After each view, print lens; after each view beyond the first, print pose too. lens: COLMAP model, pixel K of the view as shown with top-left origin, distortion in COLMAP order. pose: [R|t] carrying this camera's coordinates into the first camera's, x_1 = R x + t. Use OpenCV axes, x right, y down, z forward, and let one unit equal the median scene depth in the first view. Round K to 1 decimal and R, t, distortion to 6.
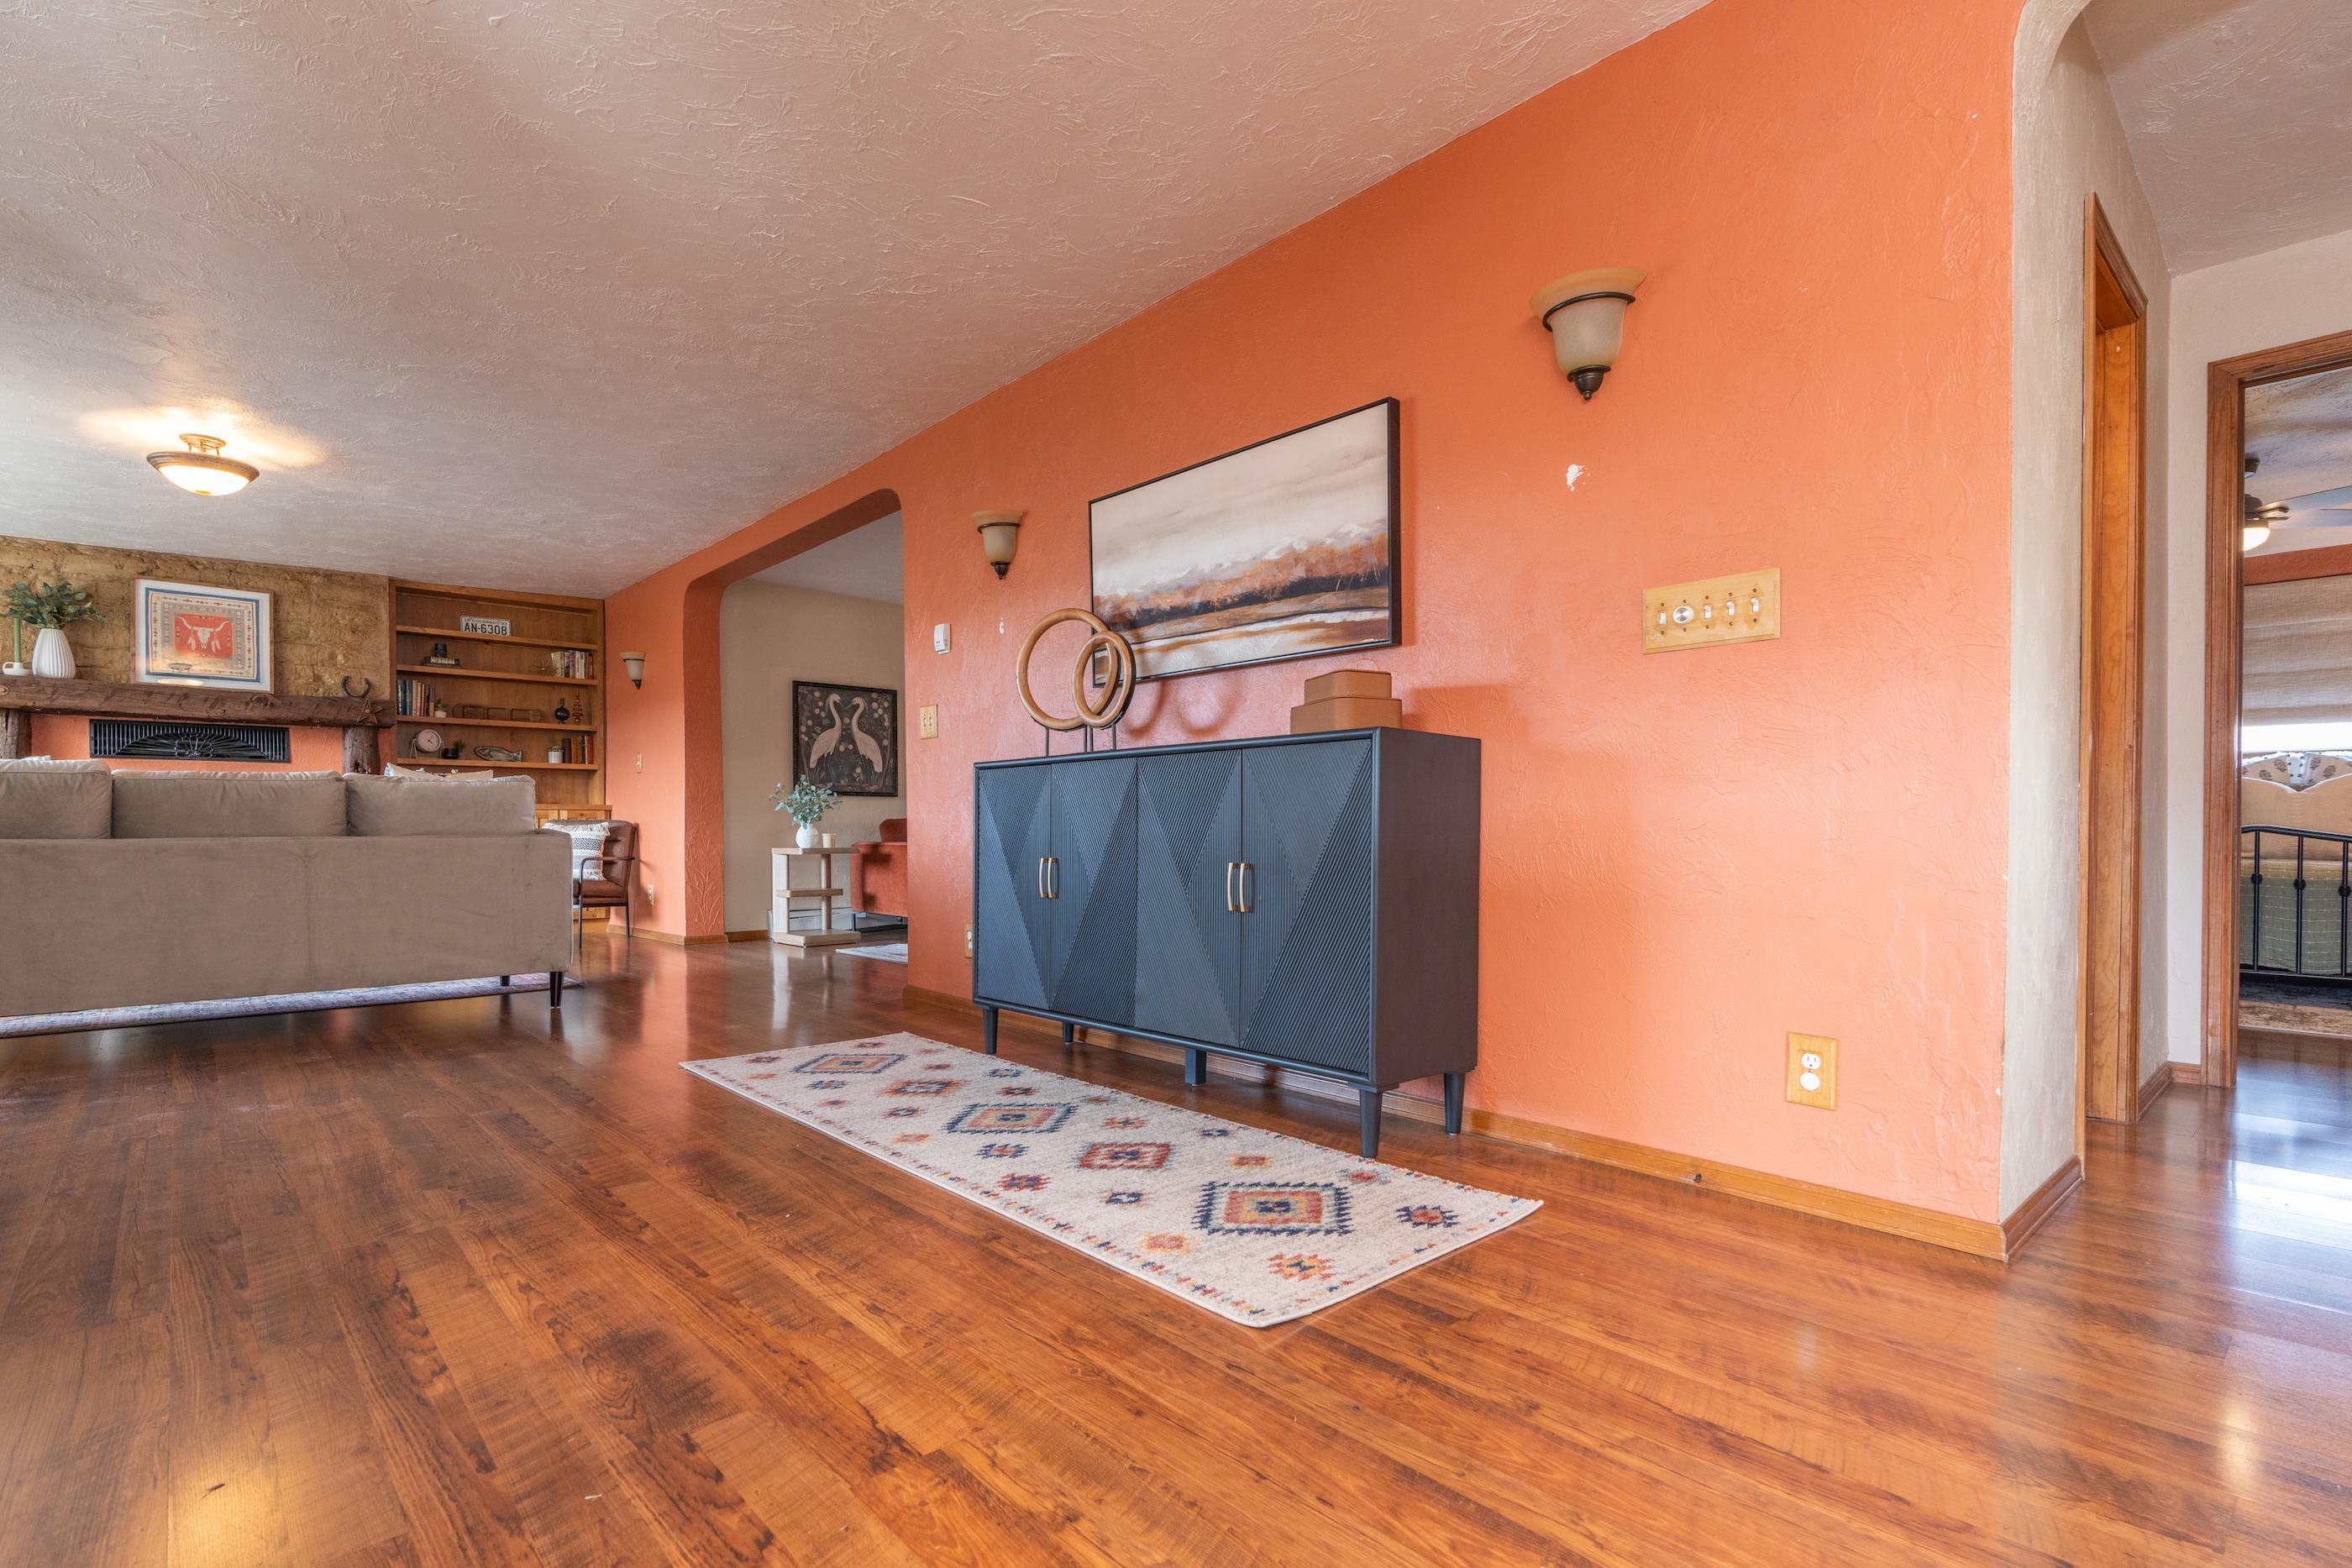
lens RADIAL K [[1101.4, 0, 1150.0], [0, 1101.4, 835.3], [0, 0, 1]] dist [-0.002723, 0.000708]
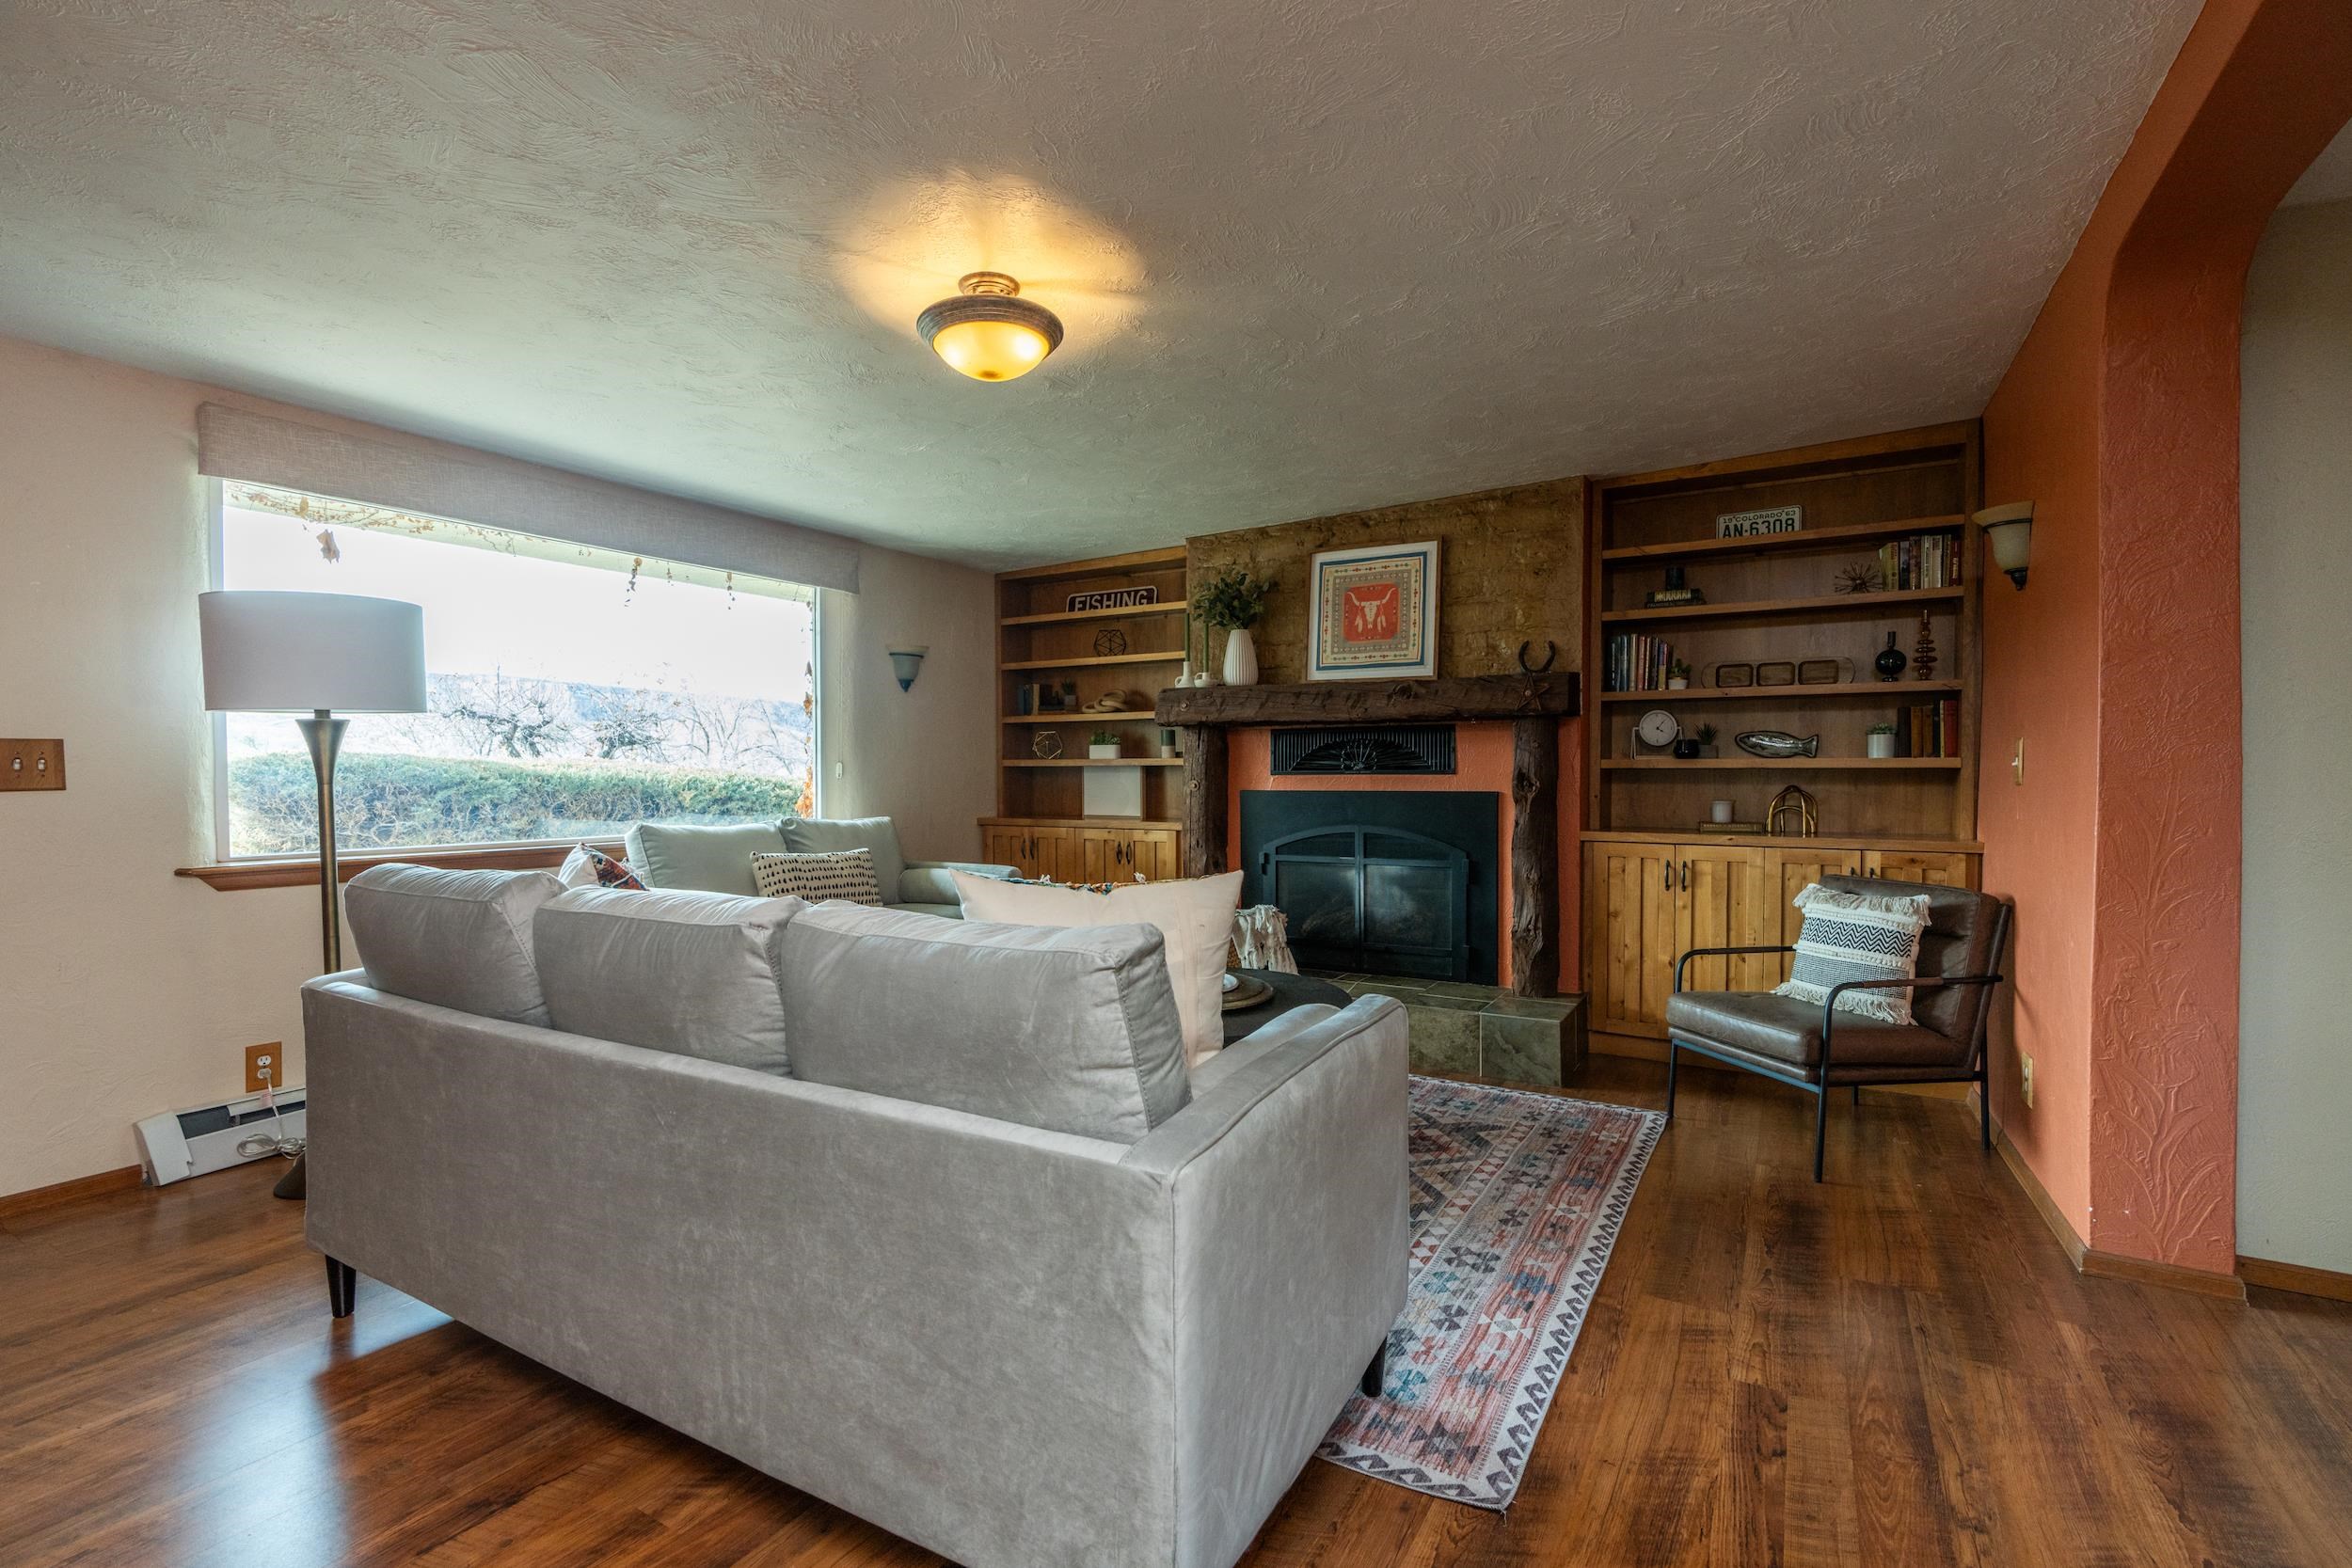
lens RADIAL K [[1069.8, 0, 1176.0], [0, 1069.8, 784.0], [0, 0, 1]] dist [-0.000574, 0.000347]
pose [[0.297701, 0.010397, -0.954603, -0.287374], [-0.009731, 0.999922, 0.007856, -0.101396], [0.954610, 0.006951, 0.297779, 0.999048]]
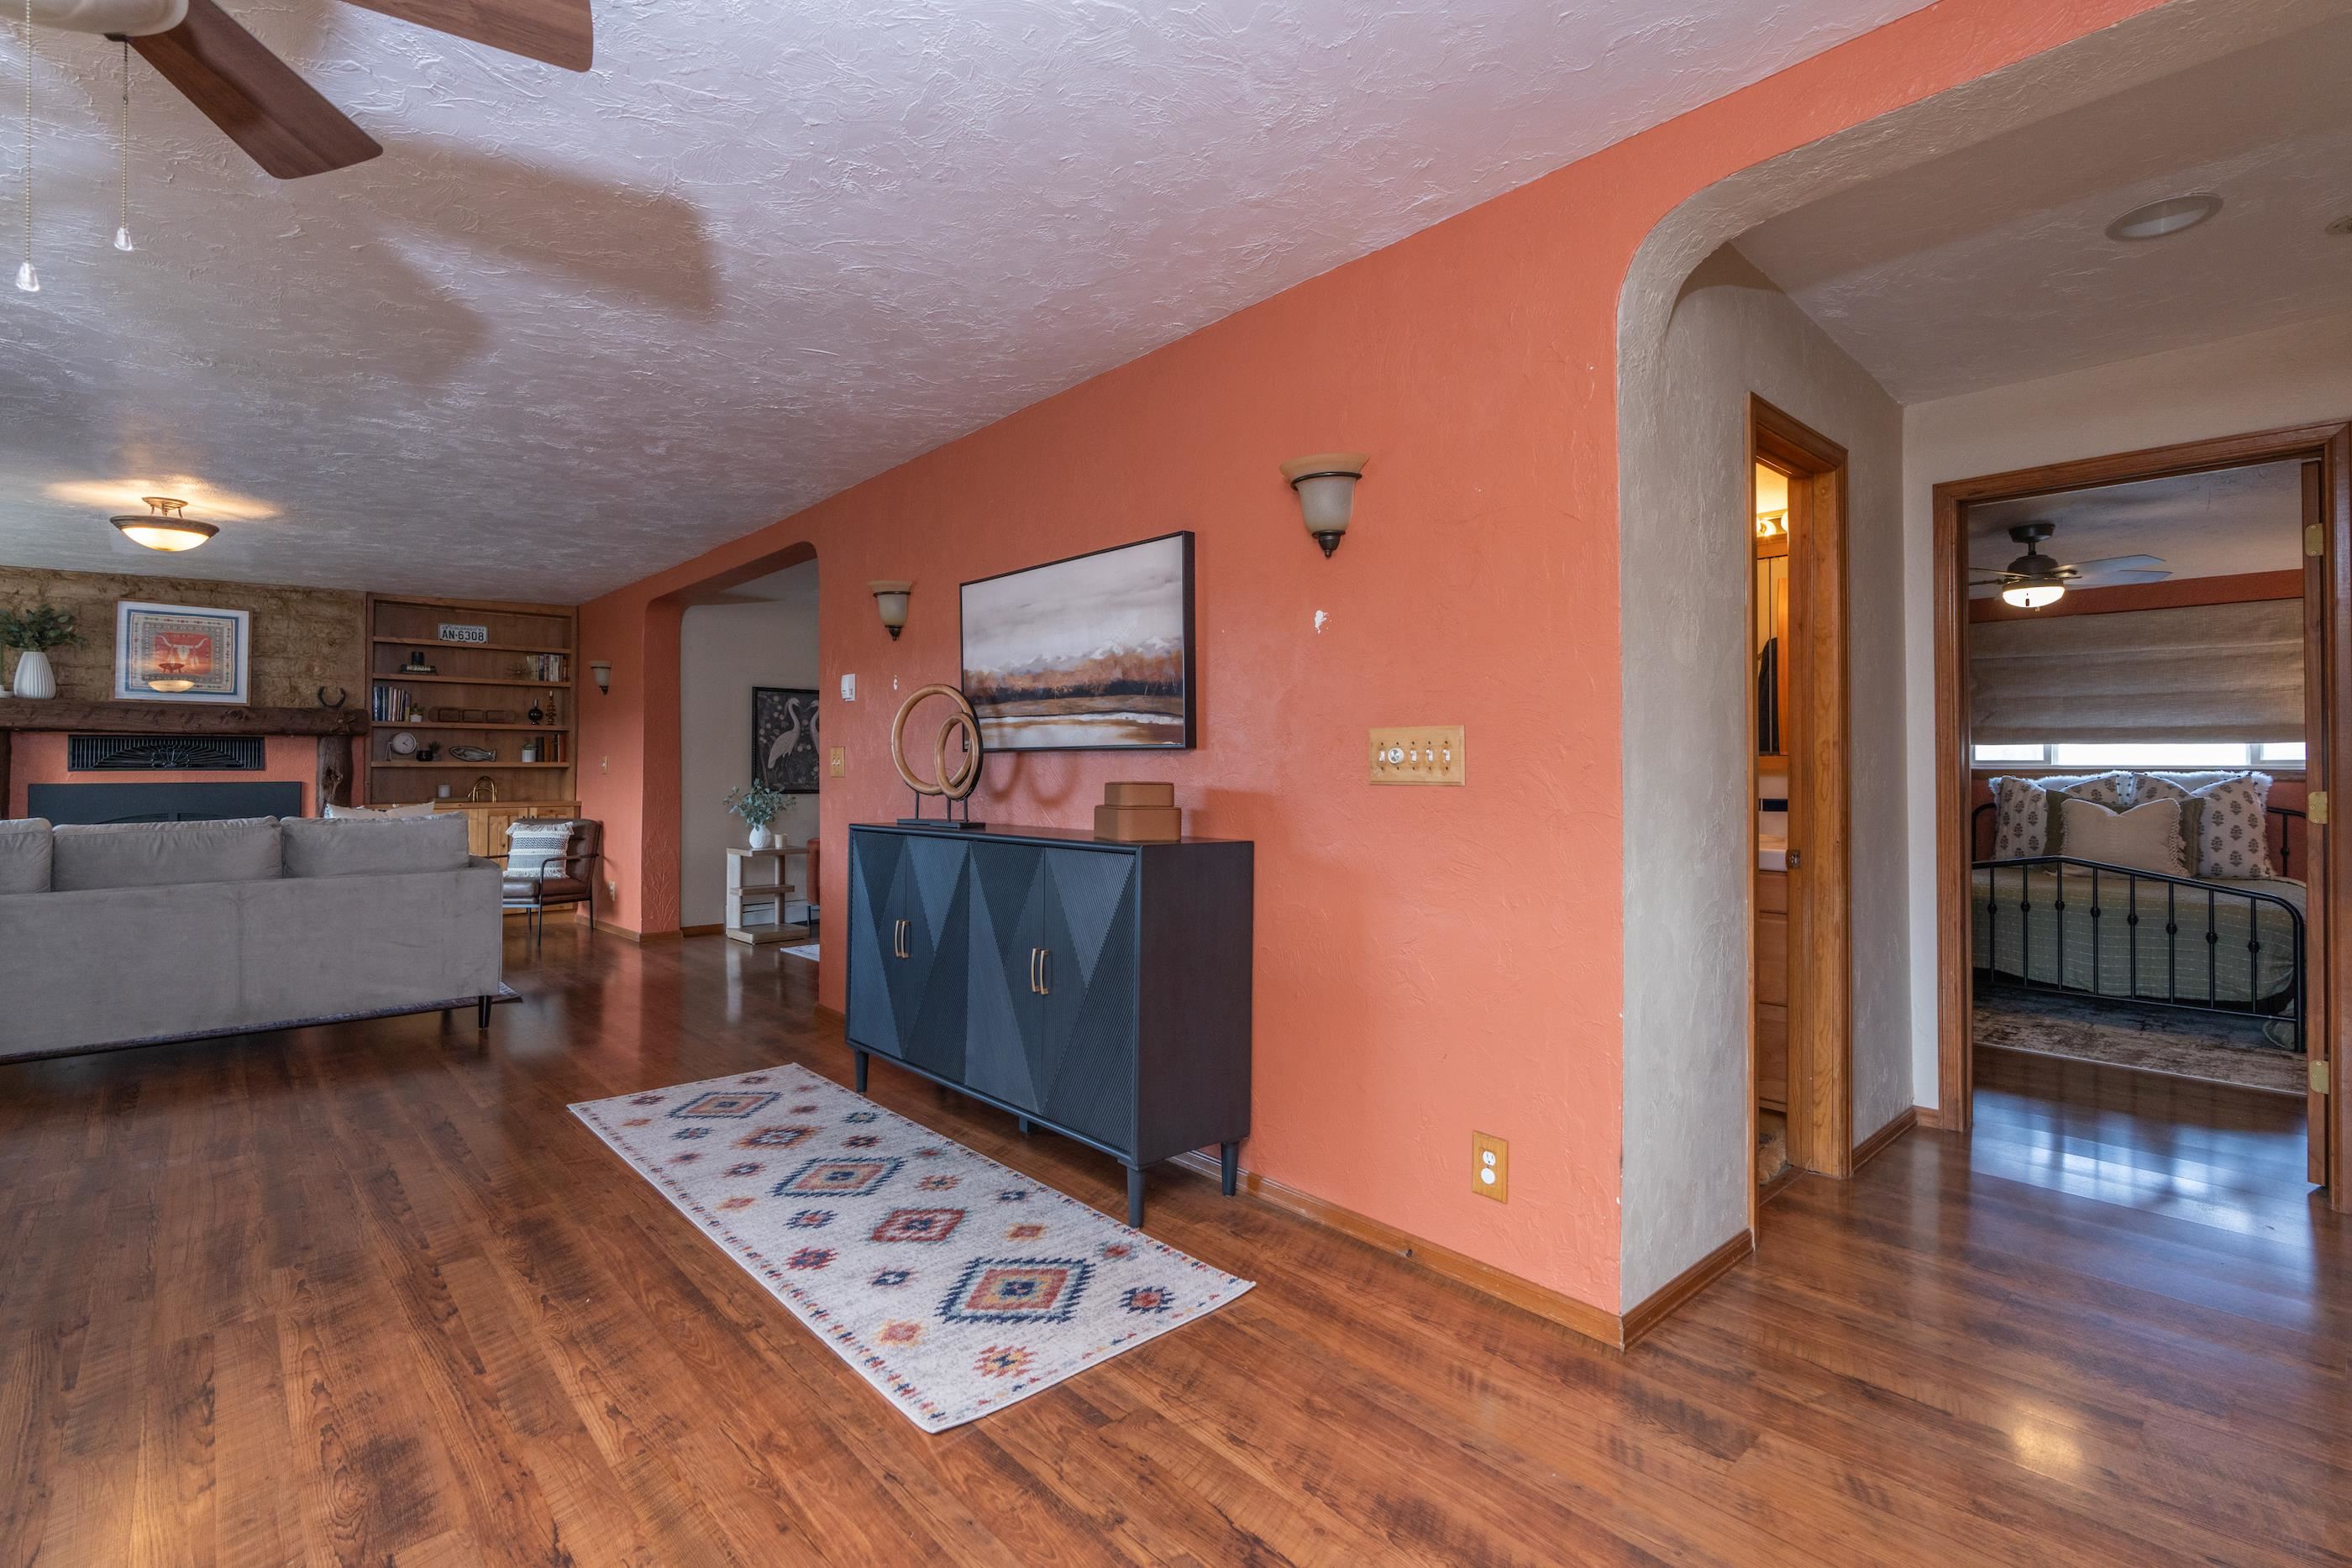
lens RADIAL K [[1070.9, 0, 1182.1], [0, 1070.9, 747.4], [0, 0, 1]] dist [-0.002972, 0.001072]
pose [[0.999907, 0.002855, 0.013327, 0.137732], [-0.002492, 0.999627, -0.027206, -0.099462], [-0.013399, 0.027171, 0.999541, -0.063454]]
